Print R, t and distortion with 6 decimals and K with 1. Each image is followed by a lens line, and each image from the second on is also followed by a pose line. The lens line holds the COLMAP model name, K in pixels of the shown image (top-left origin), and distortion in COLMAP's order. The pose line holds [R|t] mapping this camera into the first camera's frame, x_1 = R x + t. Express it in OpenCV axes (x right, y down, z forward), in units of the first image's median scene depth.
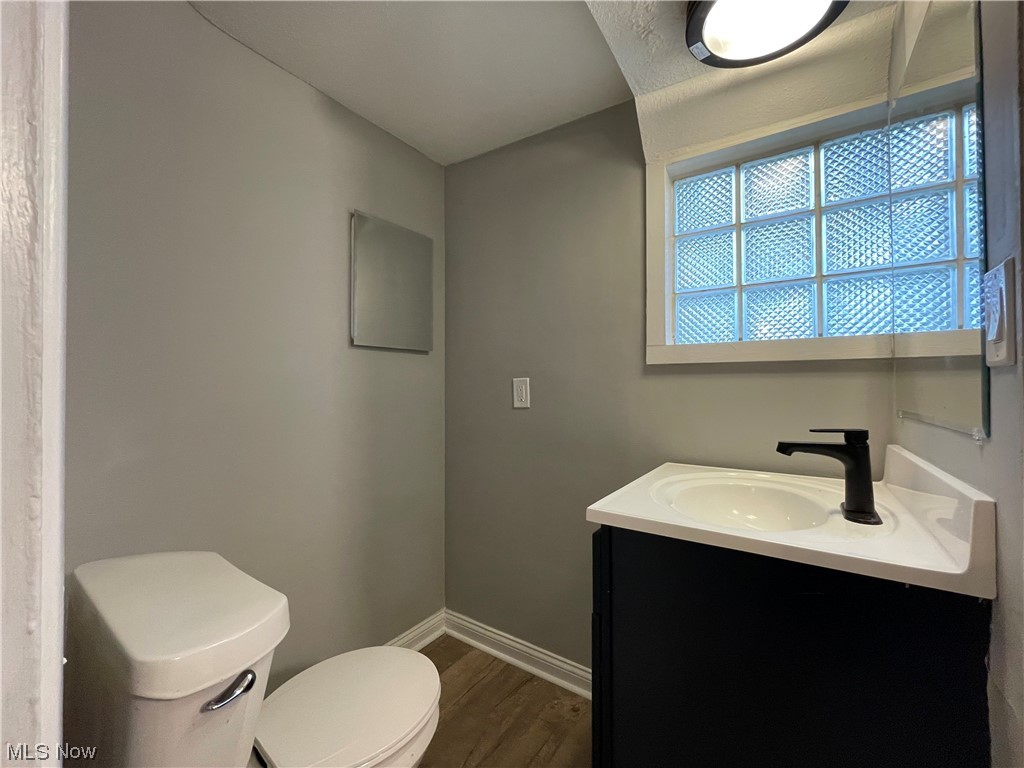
lens RADIAL K [[413.0, 0, 509.8], [0, 413.0, 380.2], [0, 0, 1]] dist [-0.003284, -0.000222]
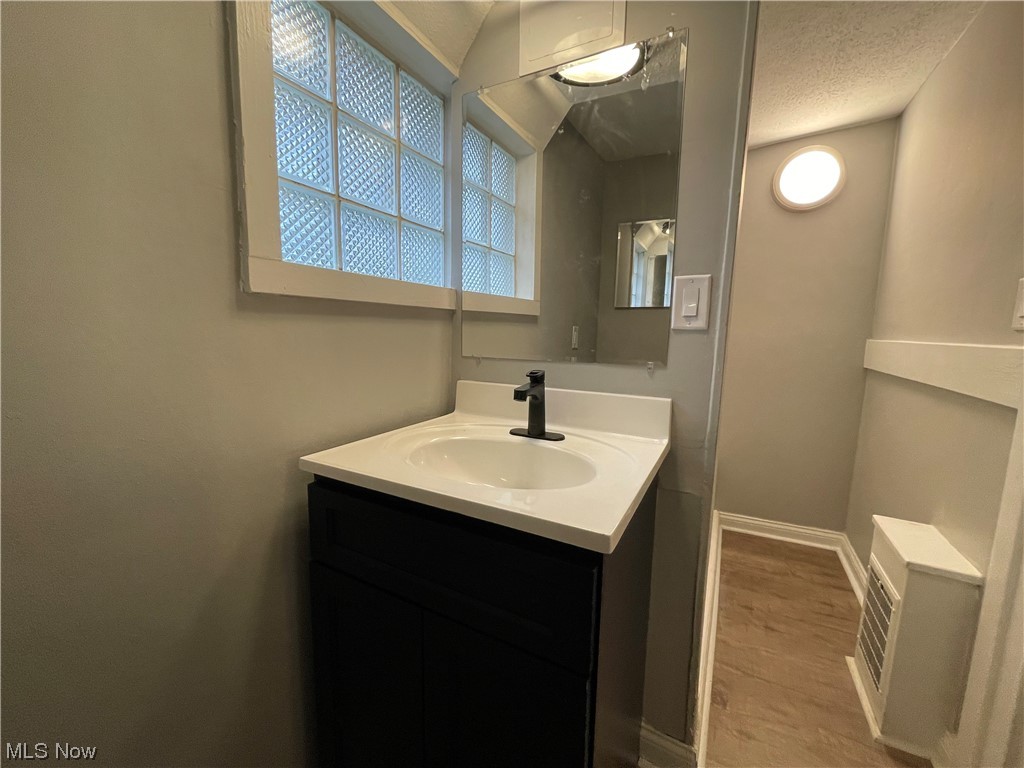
lens RADIAL K [[413.0, 0, 509.8], [0, 413.0, 380.2], [0, 0, 1]] dist [-0.003284, -0.000222]
pose [[-0.105669, -0.125130, 0.986497, -0.317330], [-0.036198, 0.991878, 0.121935, -0.001978], [-0.993742, -0.022825, -0.109340, 0.966973]]
